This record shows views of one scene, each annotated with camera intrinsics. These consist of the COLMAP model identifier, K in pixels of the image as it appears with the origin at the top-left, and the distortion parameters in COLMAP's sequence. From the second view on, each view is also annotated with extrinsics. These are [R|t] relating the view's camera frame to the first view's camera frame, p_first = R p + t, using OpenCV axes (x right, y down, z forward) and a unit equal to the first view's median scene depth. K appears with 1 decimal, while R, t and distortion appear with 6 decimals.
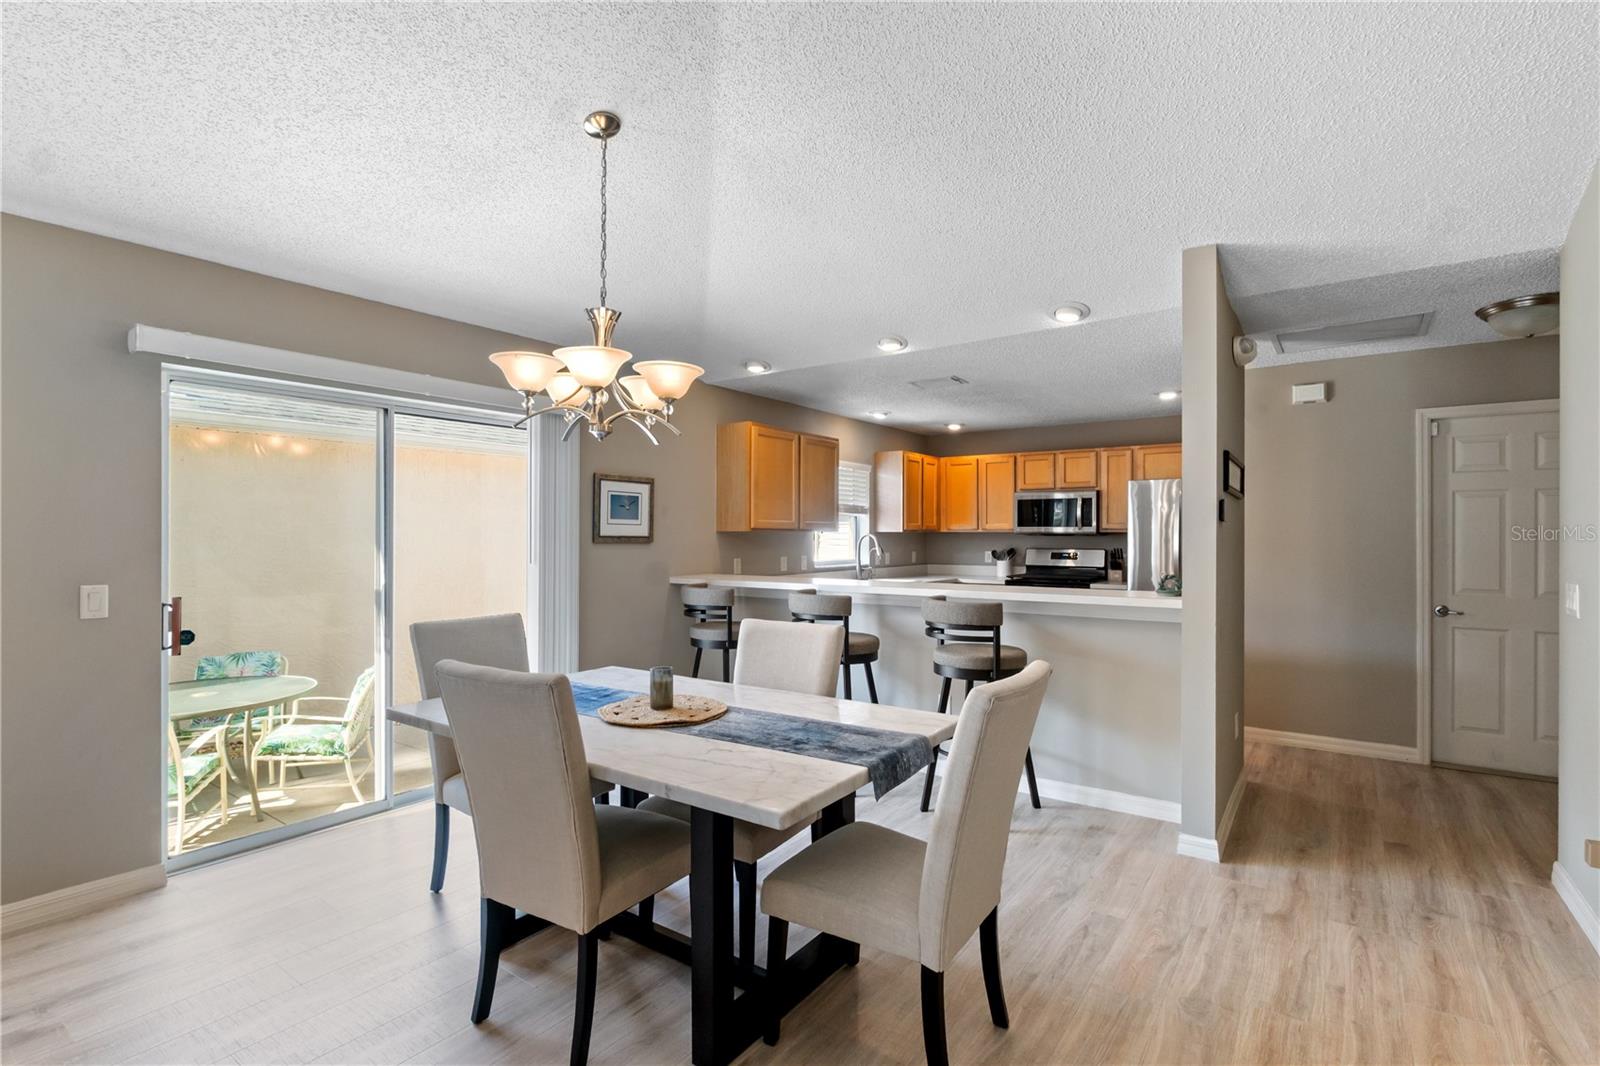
lens RADIAL K [[742.7, 0, 808.5], [0, 742.7, 535.6], [0, 0, 1]] dist [-0.003720, -0.000449]
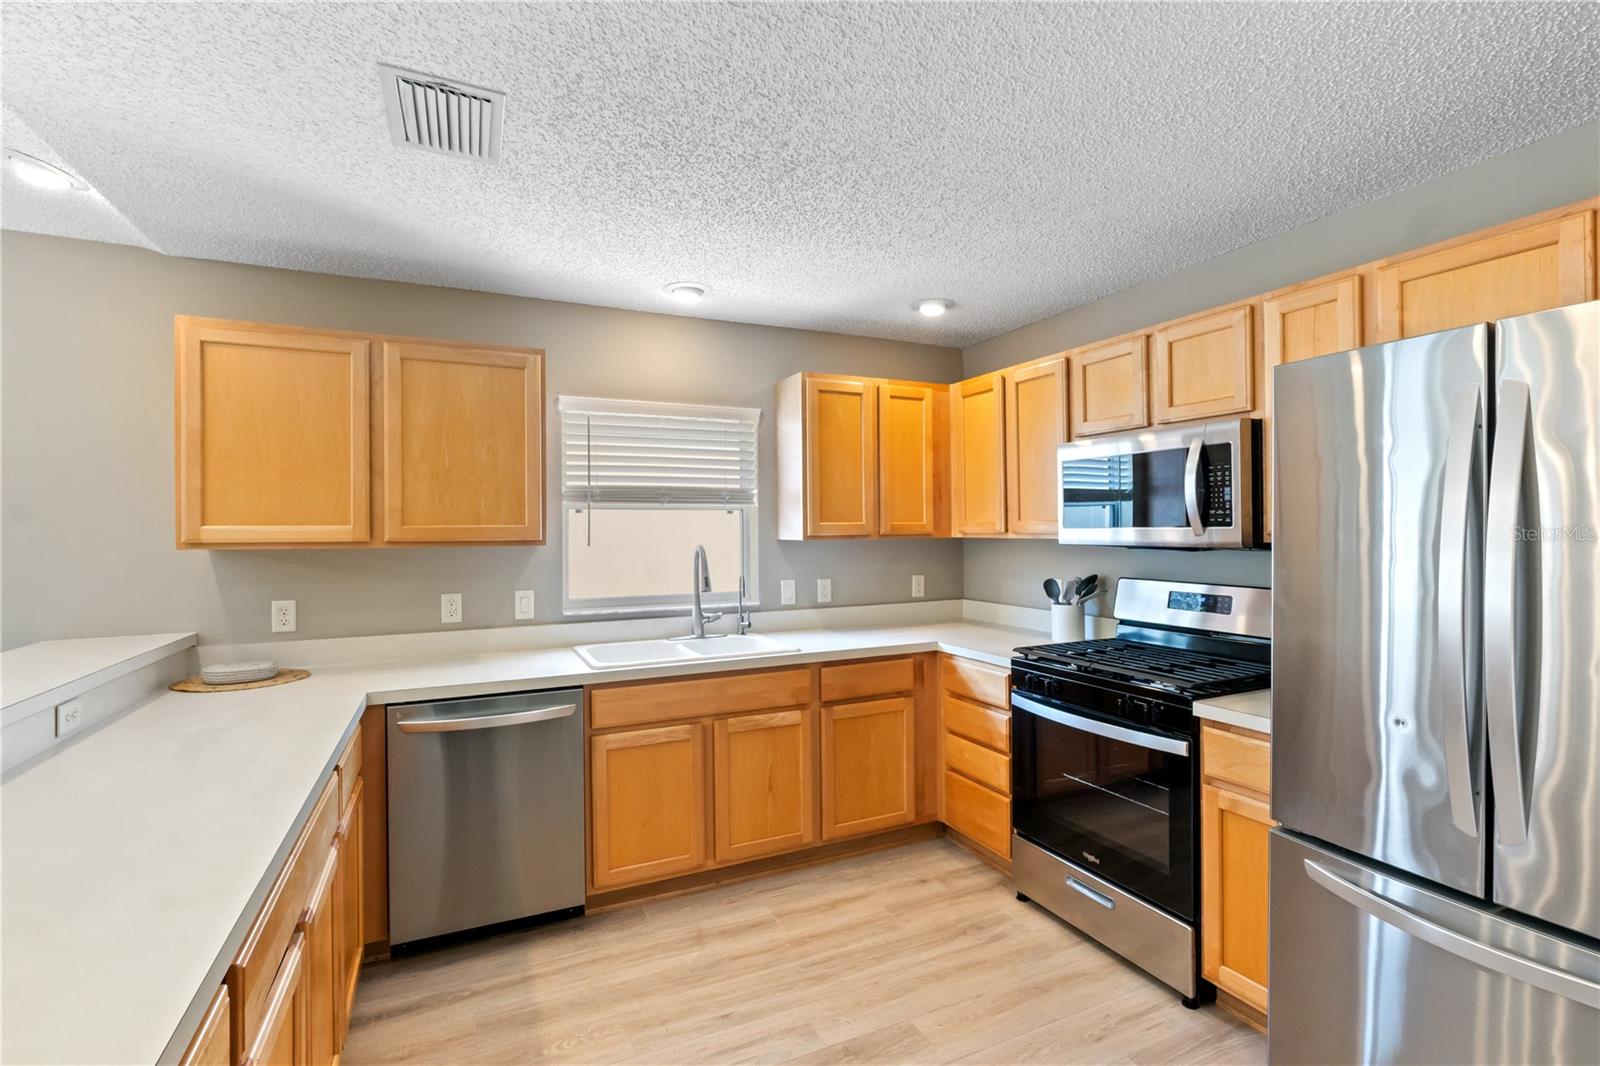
lens RADIAL K [[730.5, 0, 806.5], [0, 730.5, 530.2], [0, 0, 1]] dist [-0.008890, 0.001048]
pose [[0.877381, -0.006426, -0.479752, 0.538714], [0.007429, 0.999972, 0.000192, -0.017256], [0.479737, -0.003733, 0.877404, 0.890981]]
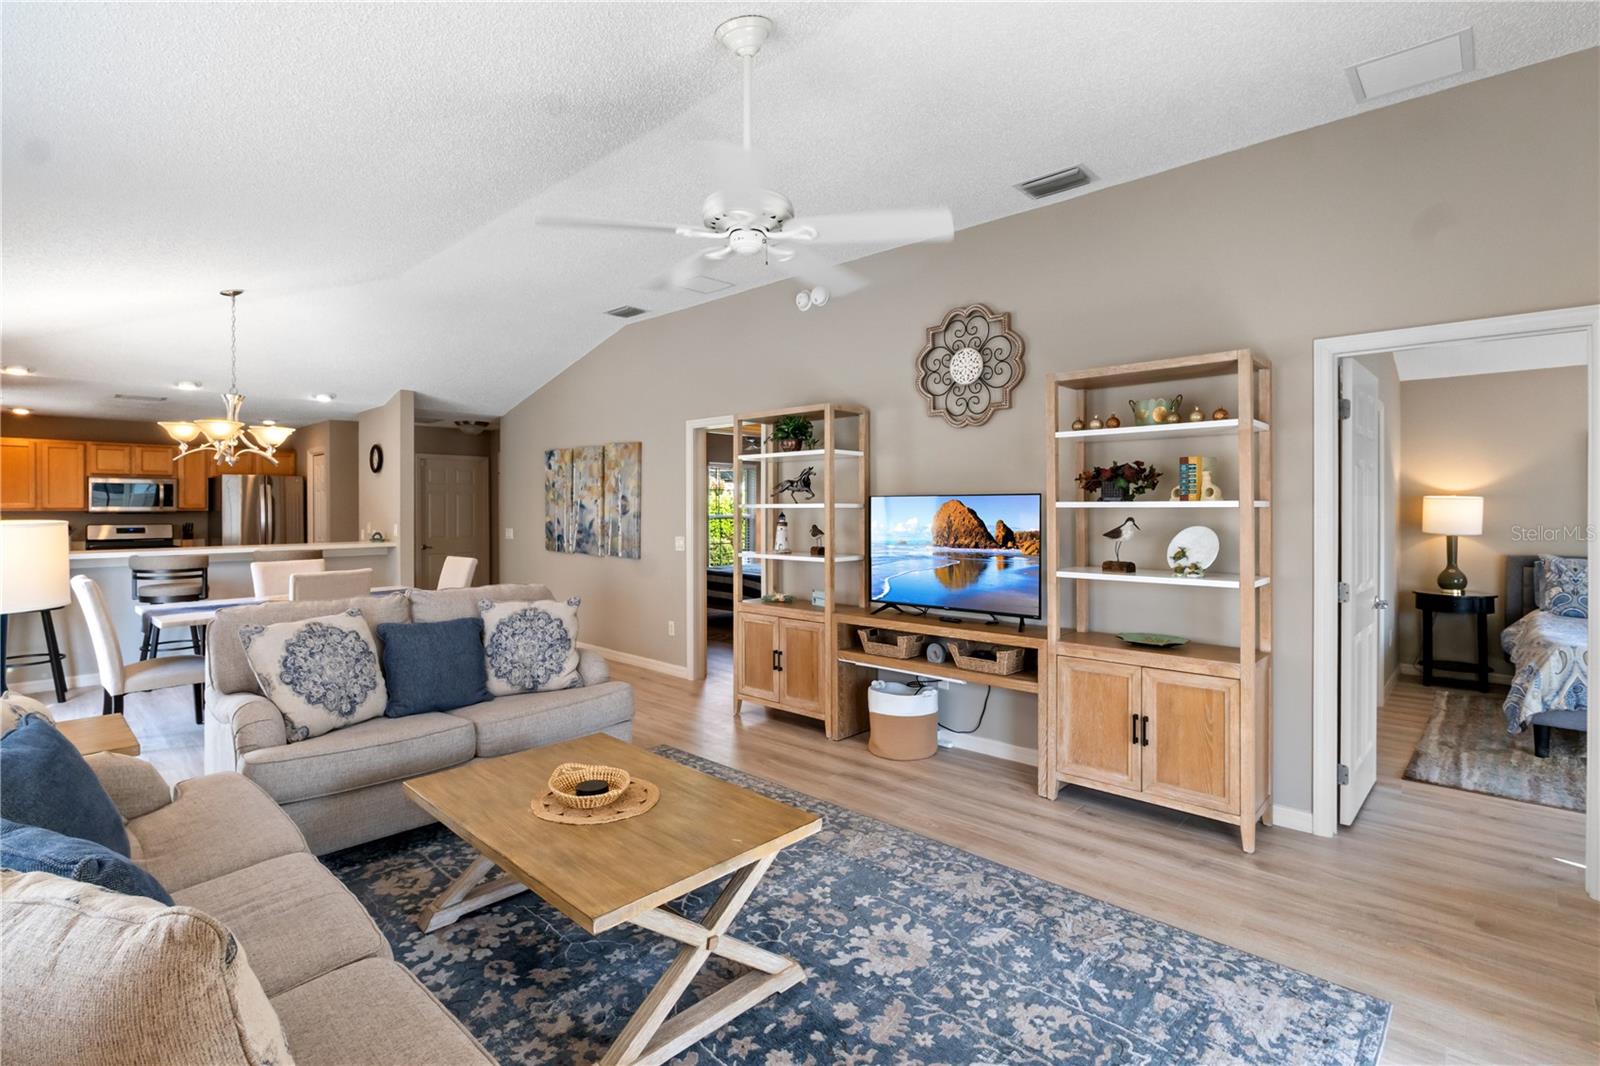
lens RADIAL K [[744.2, 0, 805.4], [0, 744.2, 510.5], [0, 0, 1]] dist [-0.004294, -0.000542]
pose [[0.130586, -0.006743, 0.991414, -1.090152], [0.001743, 0.999977, 0.006572, -0.016629], [-0.991435, 0.000870, 0.130594, -0.372519]]
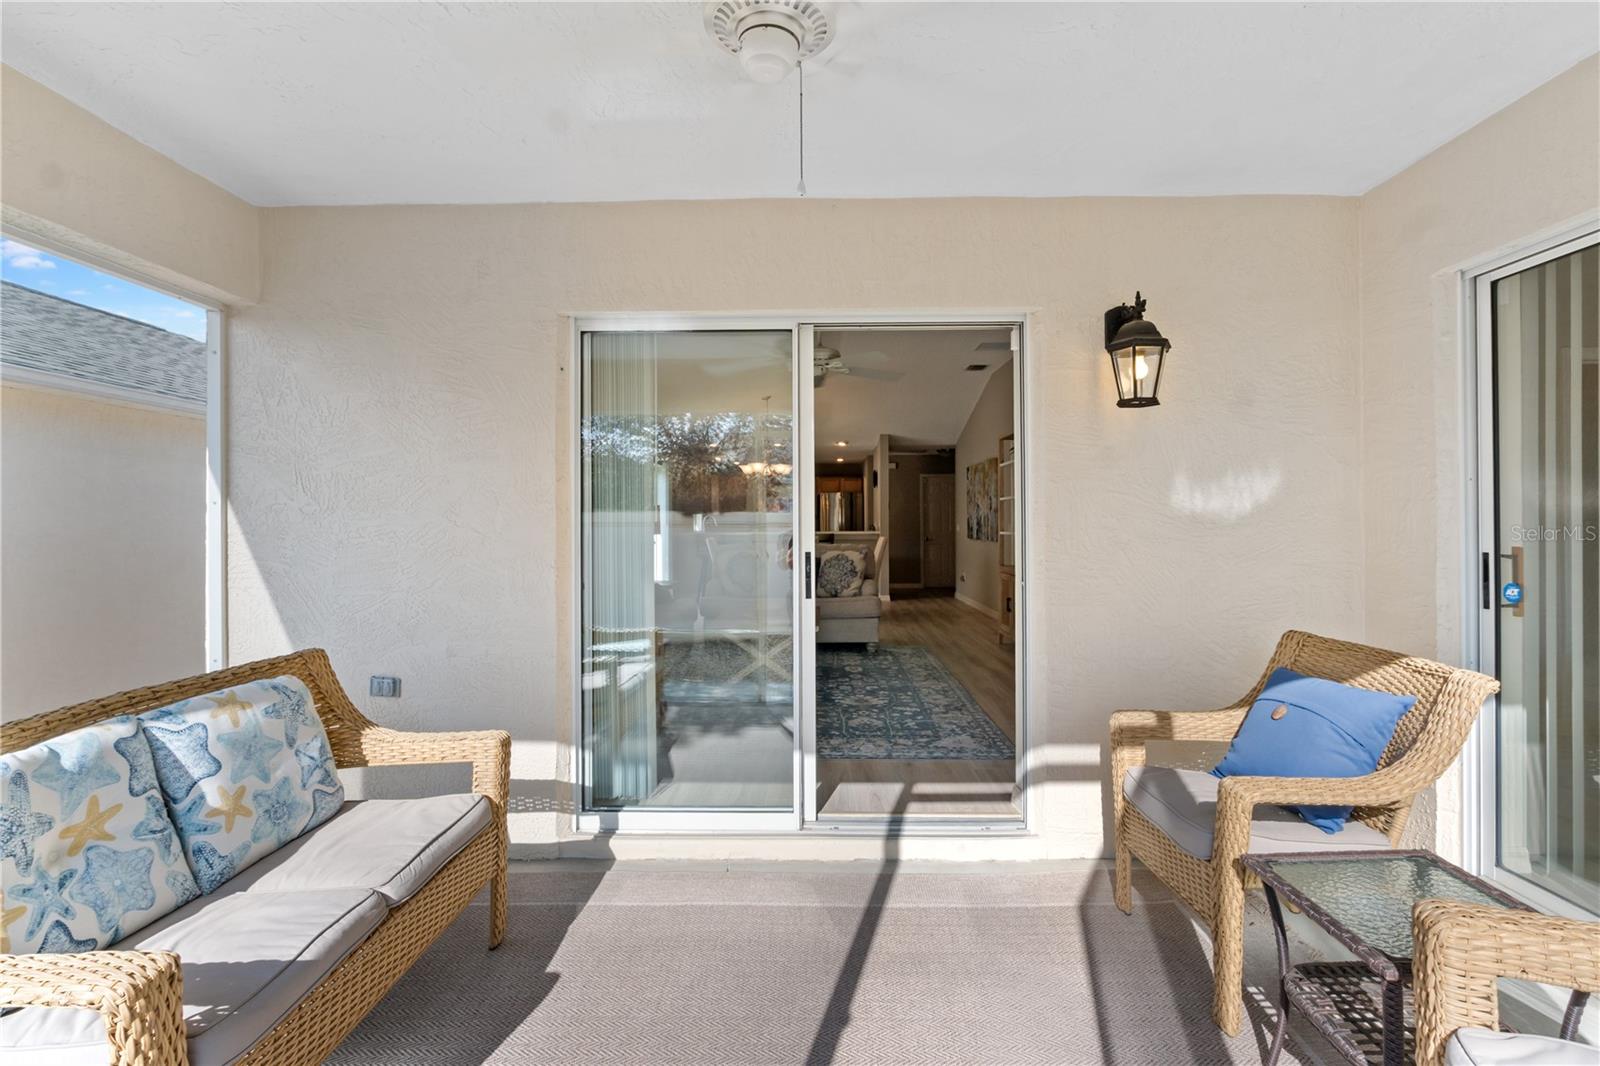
lens RADIAL K [[730.5, 0, 806.5], [0, 730.5, 530.2], [0, 0, 1]] dist [-0.008890, 0.001048]
pose [[0.822783, -0.009913, 0.568269, -1.231011], [0.006800, 0.999948, 0.007597, 0.035215], [-0.568314, -0.002386, 0.822808, -1.167472]]
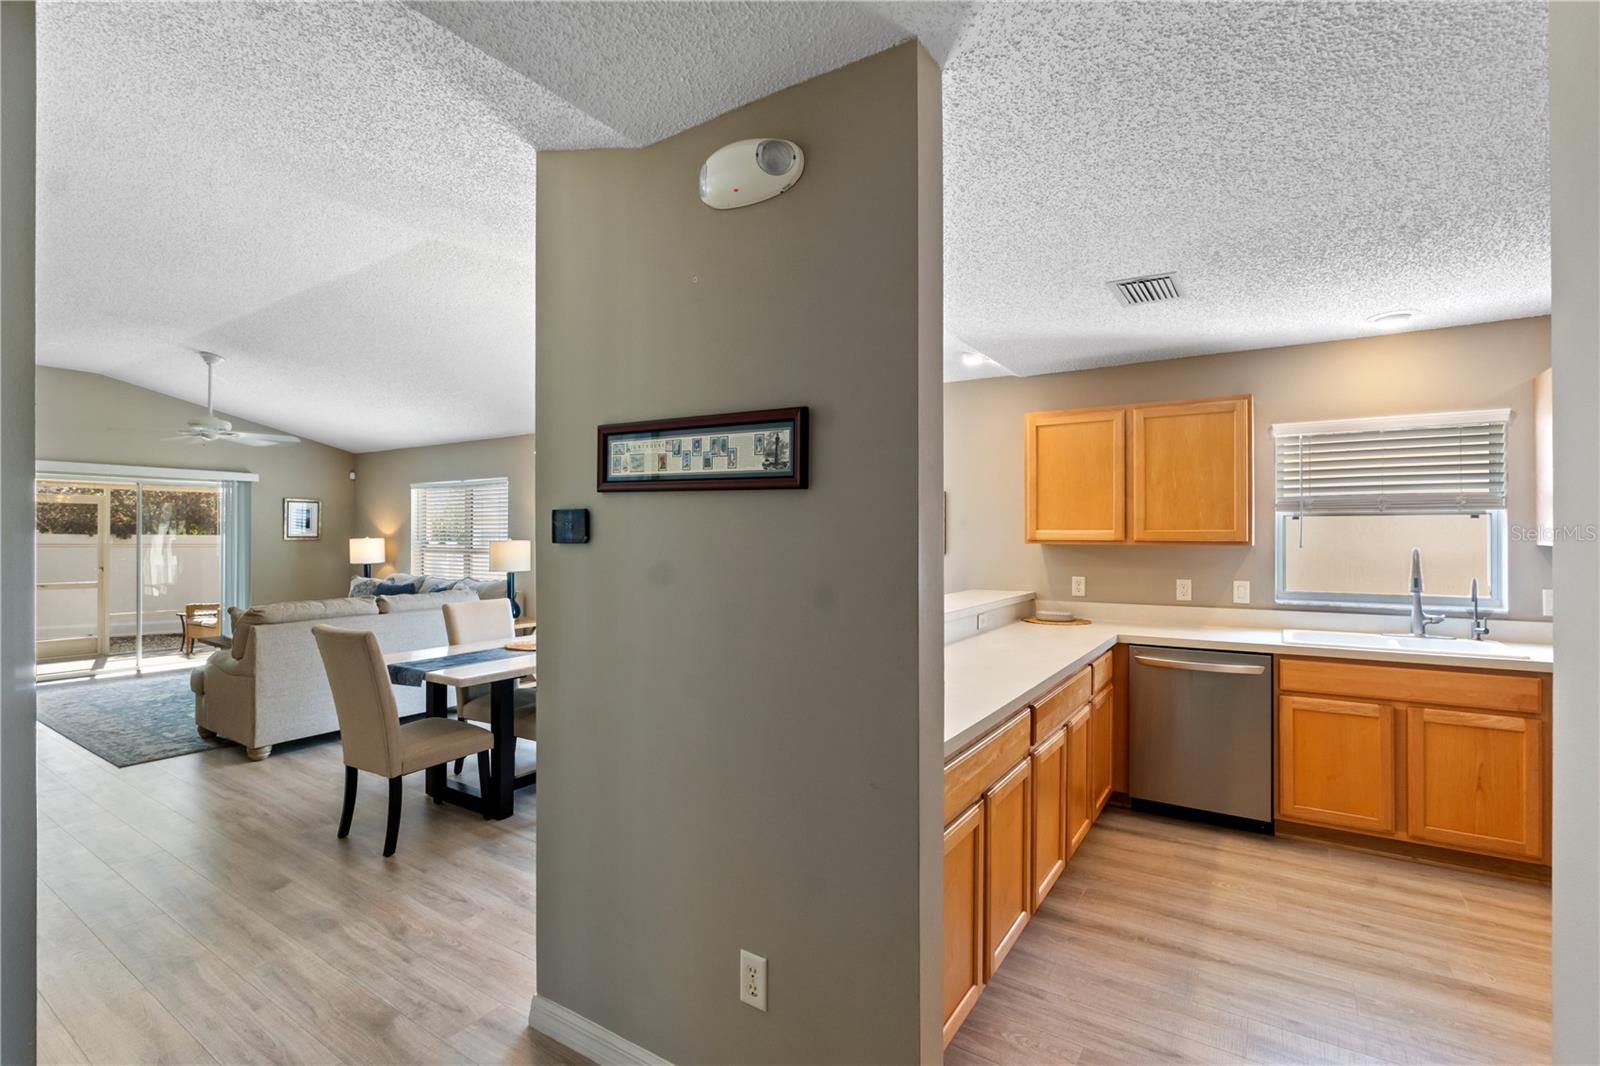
lens RADIAL K [[722.0, 0, 800.8], [0, 722.0, 529.8], [0, 0, 1]] dist [-0.002681, -0.000260]
pose [[0.038480, -0.007271, -0.999233, 0.811338], [-0.000489, 0.999973, -0.007296, -0.017246], [0.999259, 0.000770, 0.038476, 0.806087]]
